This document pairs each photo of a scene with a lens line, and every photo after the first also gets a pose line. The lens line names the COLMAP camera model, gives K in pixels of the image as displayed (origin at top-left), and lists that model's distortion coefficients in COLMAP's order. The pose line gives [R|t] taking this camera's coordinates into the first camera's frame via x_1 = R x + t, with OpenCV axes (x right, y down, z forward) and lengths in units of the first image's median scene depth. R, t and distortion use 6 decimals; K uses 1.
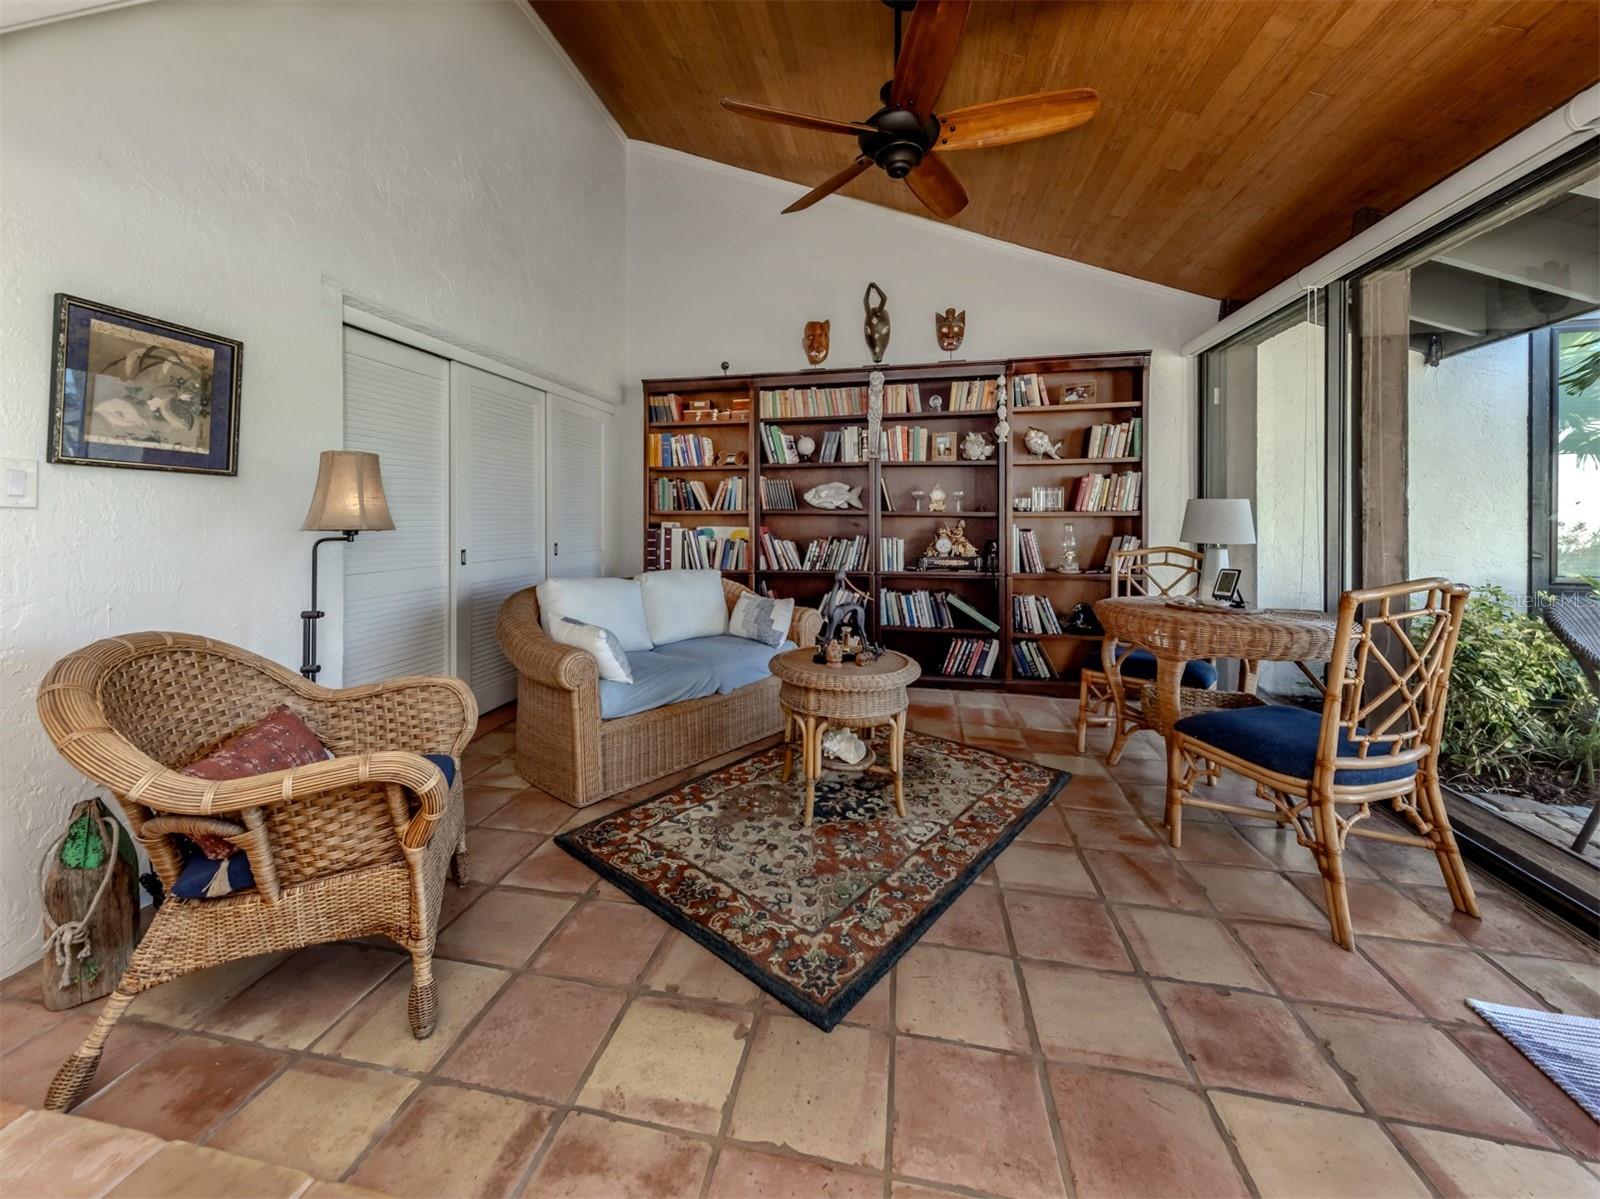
lens RADIAL K [[643.1, 0, 775.2], [0, 643.1, 582.5], [0, 0, 1]] dist [0.010125, -0.000022]
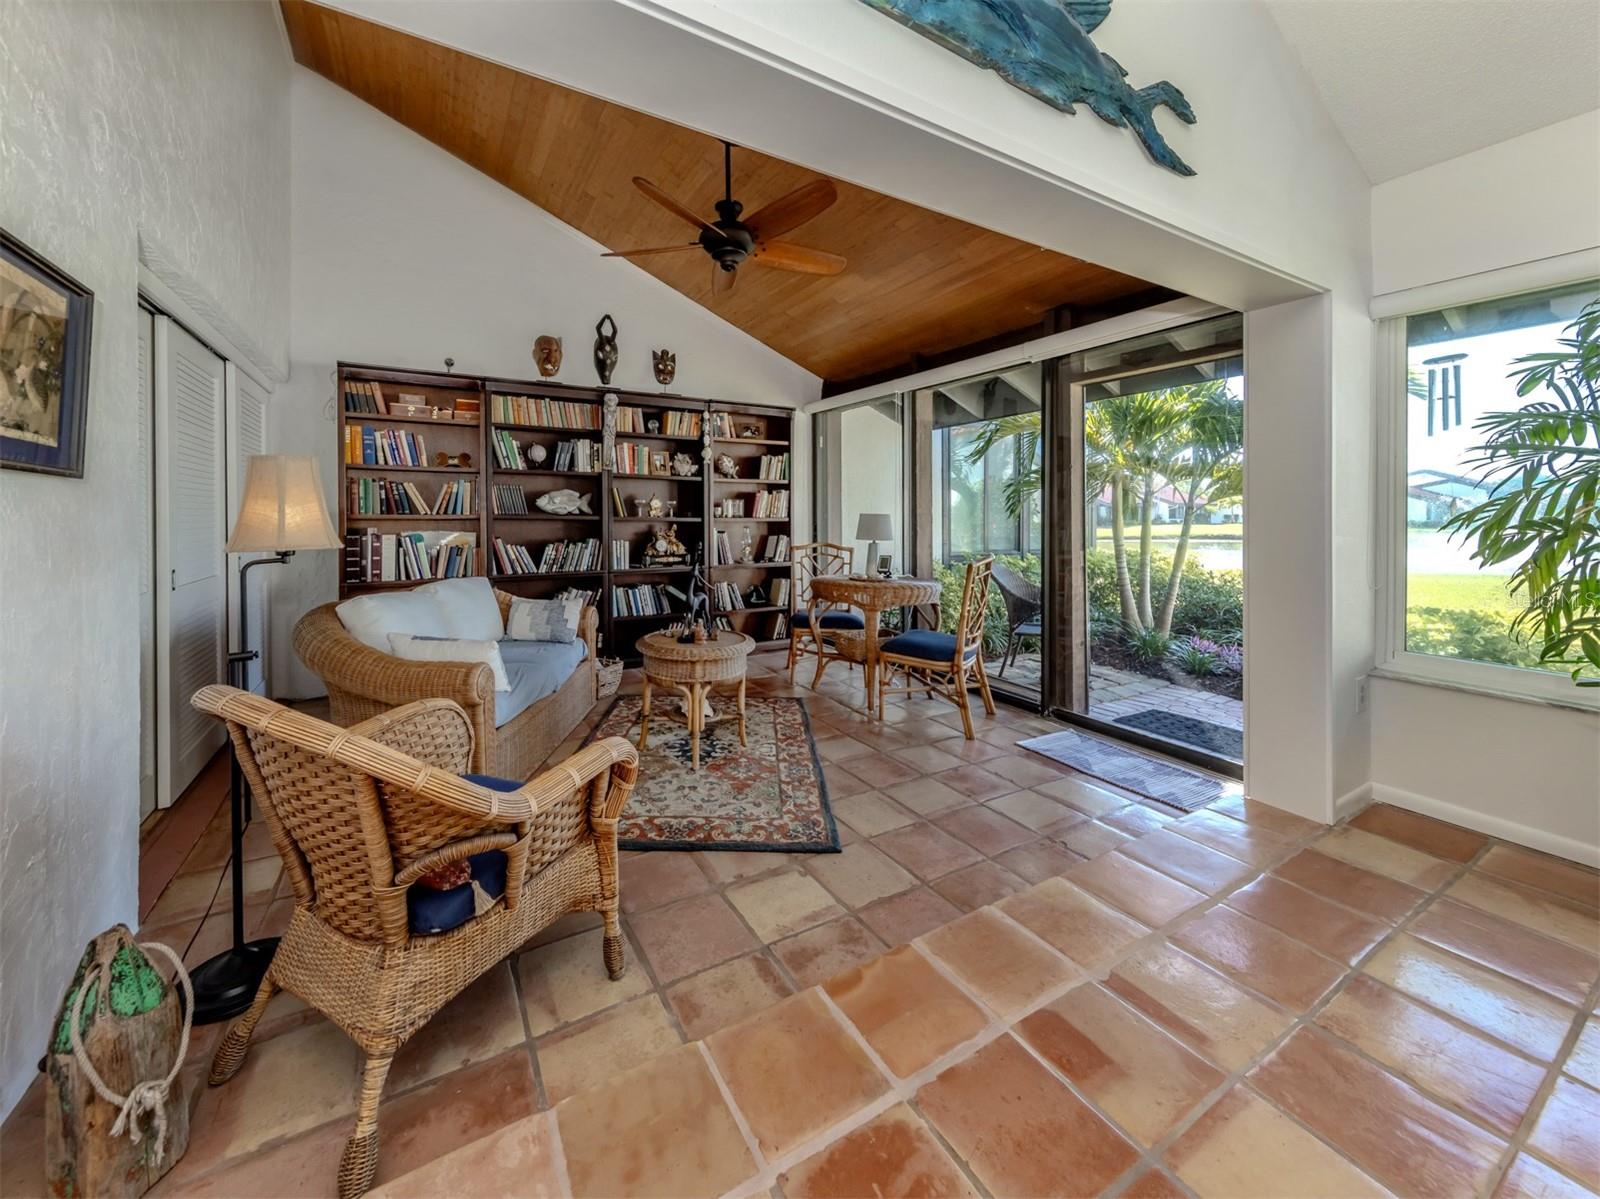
lens RADIAL K [[610.7, 0, 800.0], [0, 610.7, 599.5], [0, 0, 1]] dist [0.009171, -0.000198]
pose [[0.728249, -0.088778, 0.679537, -0.349304], [0.063592, 0.996050, 0.061979, -0.011719], [-0.682355, -0.001923, 0.731018, -0.014774]]
